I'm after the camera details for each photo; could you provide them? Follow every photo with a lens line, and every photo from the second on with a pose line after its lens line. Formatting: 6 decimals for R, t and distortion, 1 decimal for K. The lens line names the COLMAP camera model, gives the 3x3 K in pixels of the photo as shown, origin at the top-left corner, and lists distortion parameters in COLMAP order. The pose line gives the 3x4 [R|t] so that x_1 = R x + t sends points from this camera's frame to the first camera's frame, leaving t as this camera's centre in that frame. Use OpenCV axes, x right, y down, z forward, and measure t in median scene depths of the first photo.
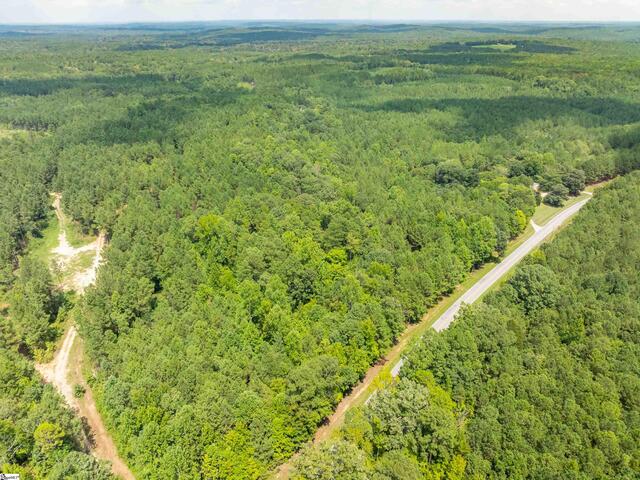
lens RADIAL K [[450.4, 0, 320.0], [0, 450.4, 240.0], [0, 0, 1]] dist [-0.055073, 0.028803]
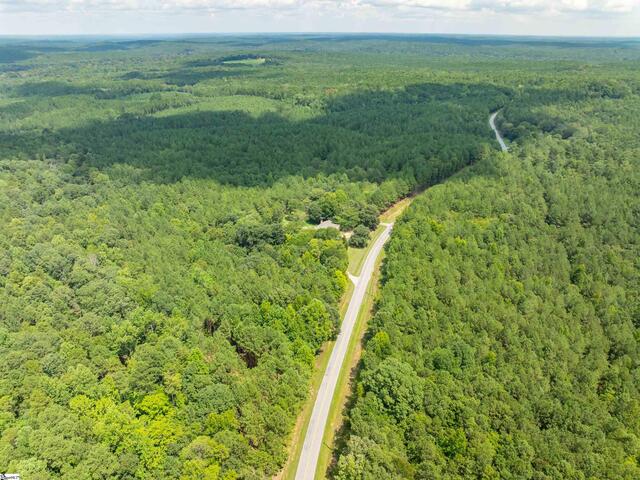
lens RADIAL K [[450.4, 0, 320.0], [0, 450.4, 240.0], [0, 0, 1]] dist [-0.055073, 0.028803]
pose [[0.873638, -0.201416, 0.442931, 0.002368], [0.211388, 0.977020, 0.027344, -0.128886], [-0.438260, 0.069742, 0.896139, 0.120835]]
